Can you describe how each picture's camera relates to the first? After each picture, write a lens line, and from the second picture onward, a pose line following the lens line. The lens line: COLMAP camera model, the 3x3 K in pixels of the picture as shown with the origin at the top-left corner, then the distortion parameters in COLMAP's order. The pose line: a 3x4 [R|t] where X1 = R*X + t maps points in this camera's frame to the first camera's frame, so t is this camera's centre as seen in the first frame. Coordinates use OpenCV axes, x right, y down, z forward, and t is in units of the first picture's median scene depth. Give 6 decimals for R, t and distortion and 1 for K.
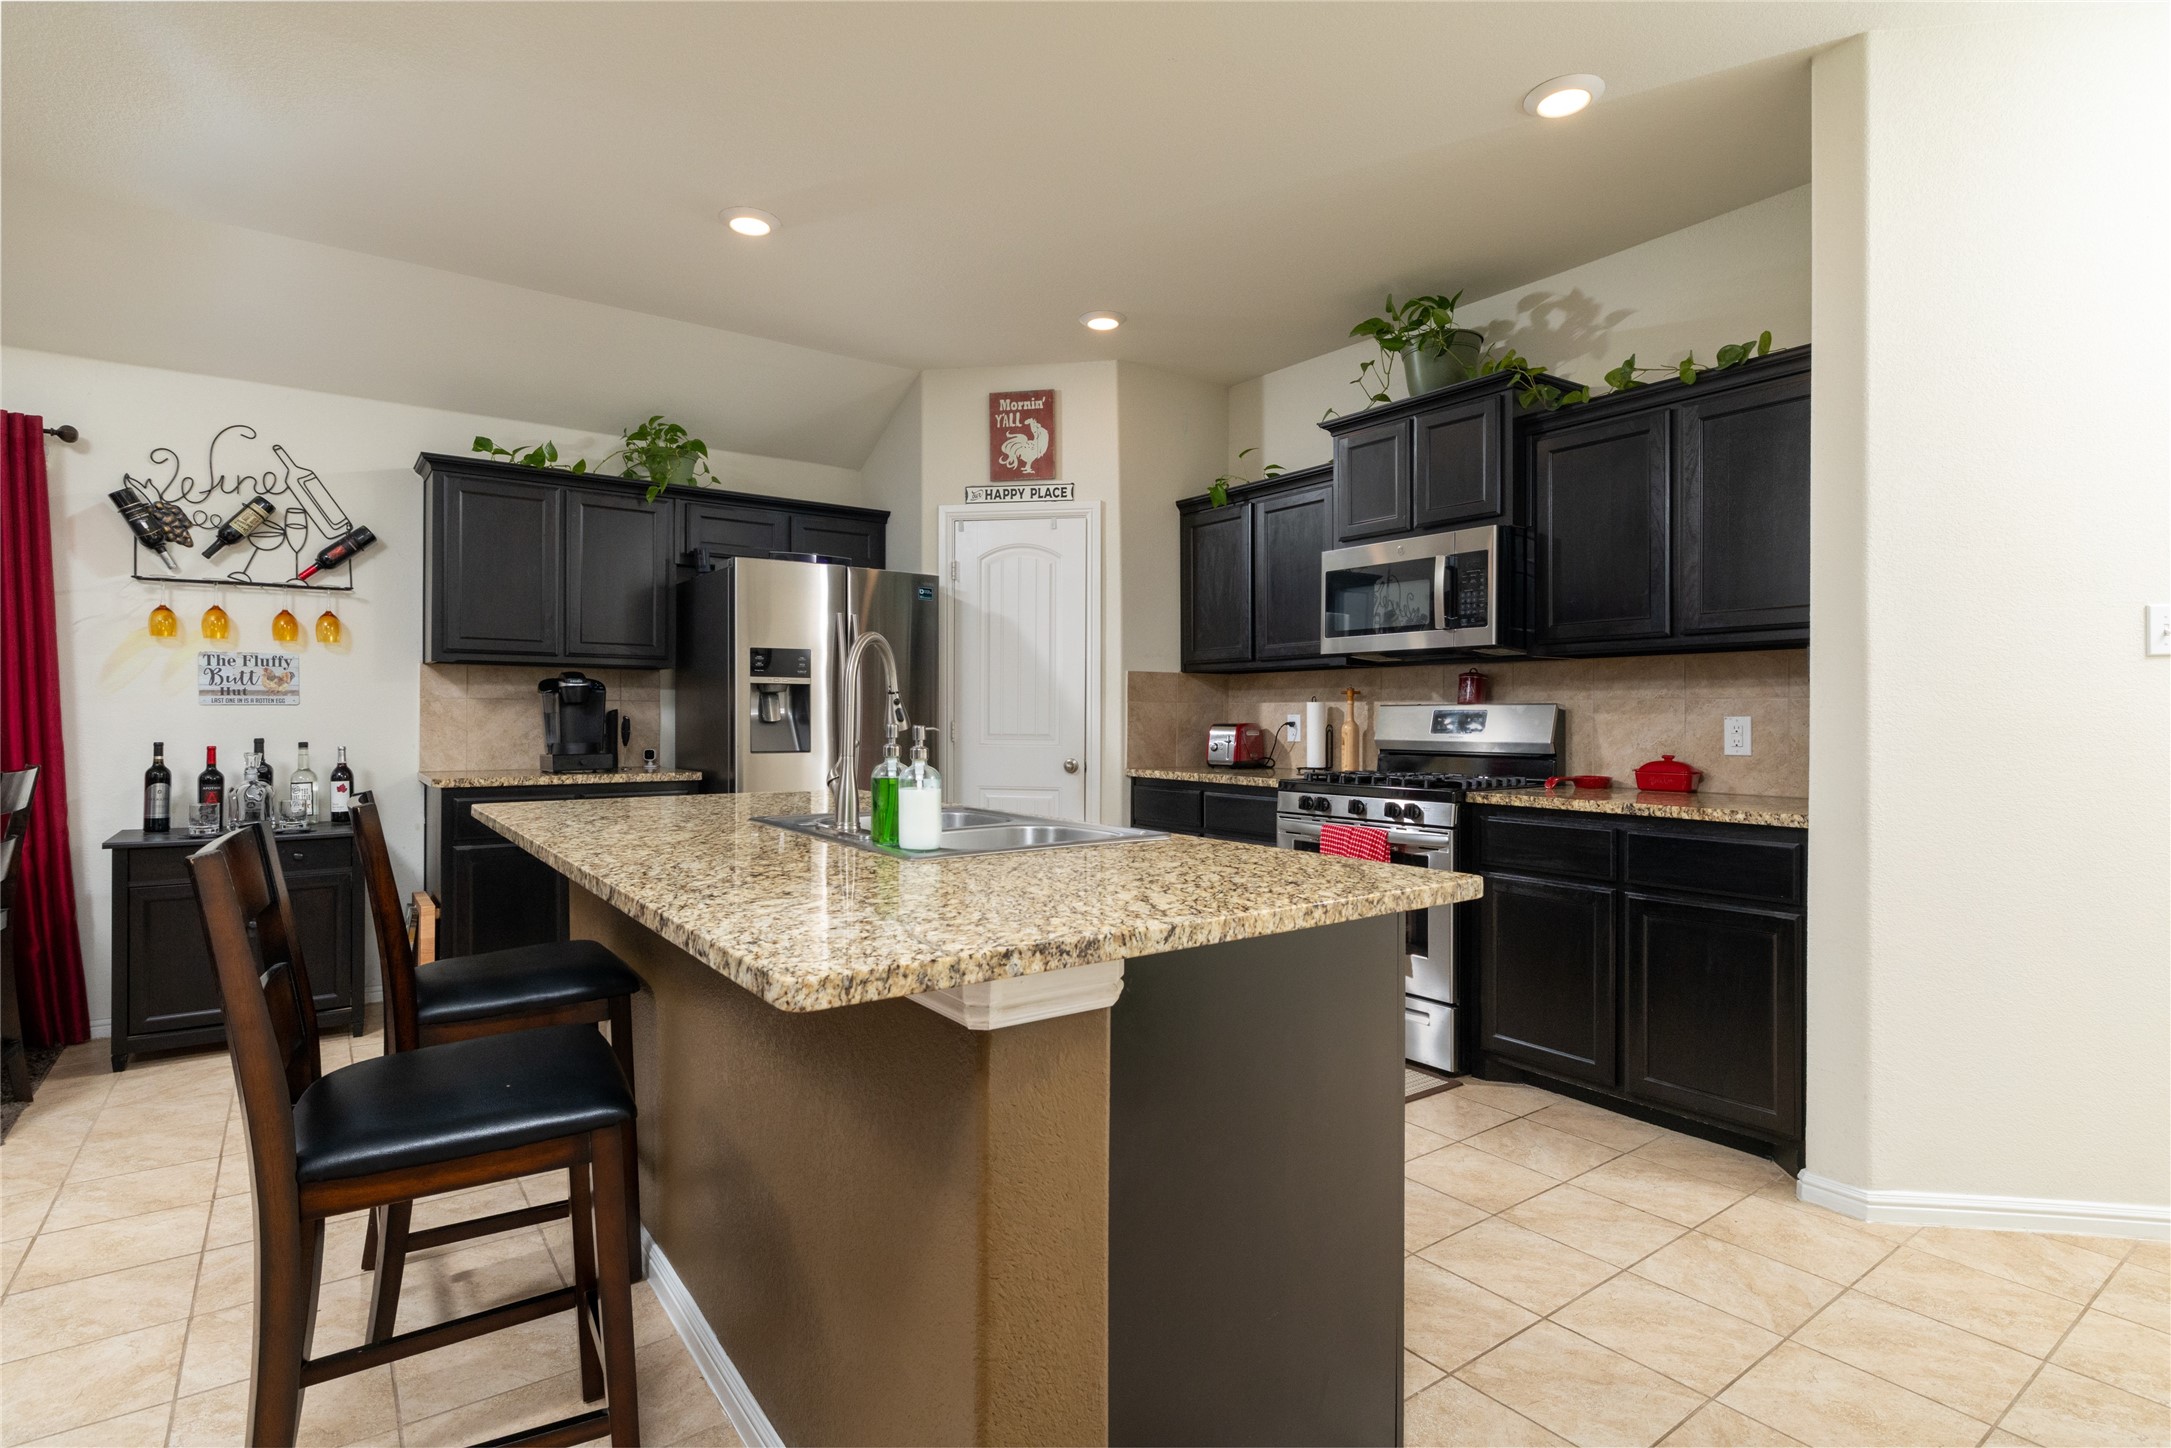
lens RADIAL K [[1058.6, 0, 1081.1], [0, 1058.6, 723.0], [0, 0, 1]] dist [0.001700, 0.000638]
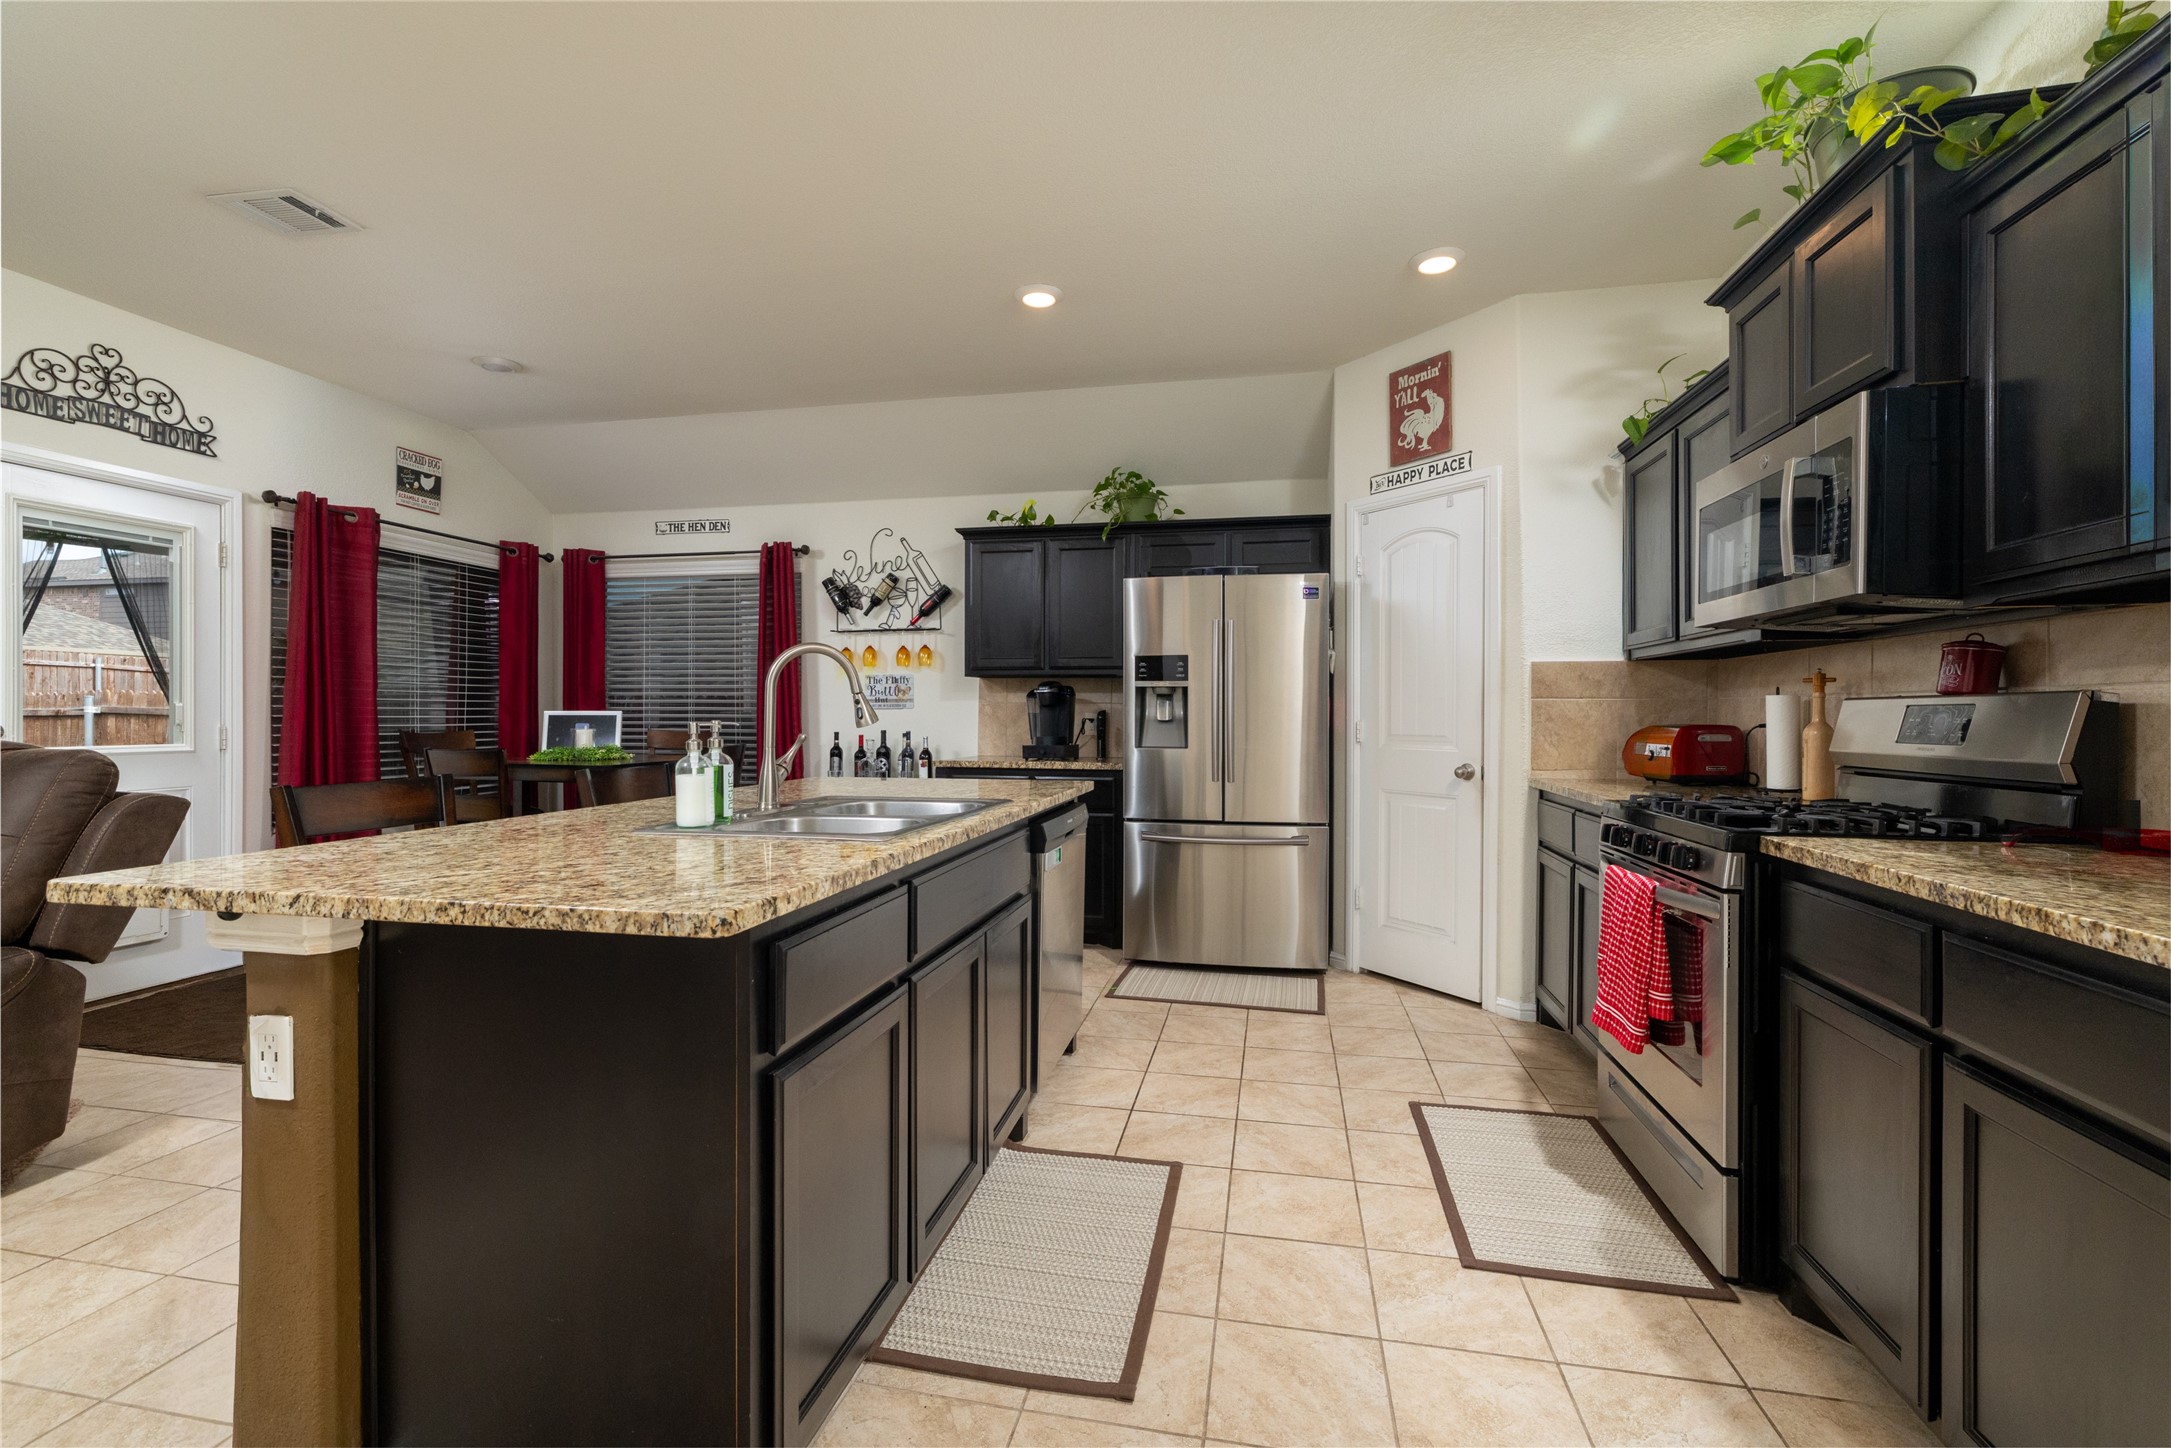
lens RADIAL K [[937.5, 0, 1069.0], [0, 937.5, 722.8], [0, 0, 1]] dist [-0.000779, 0.001105]
pose [[0.677551, 0.005232, -0.735457, 0.394194], [-0.005691, 0.999982, 0.001871, 0.000014], [0.735454, 0.002917, 0.677569, 0.262257]]
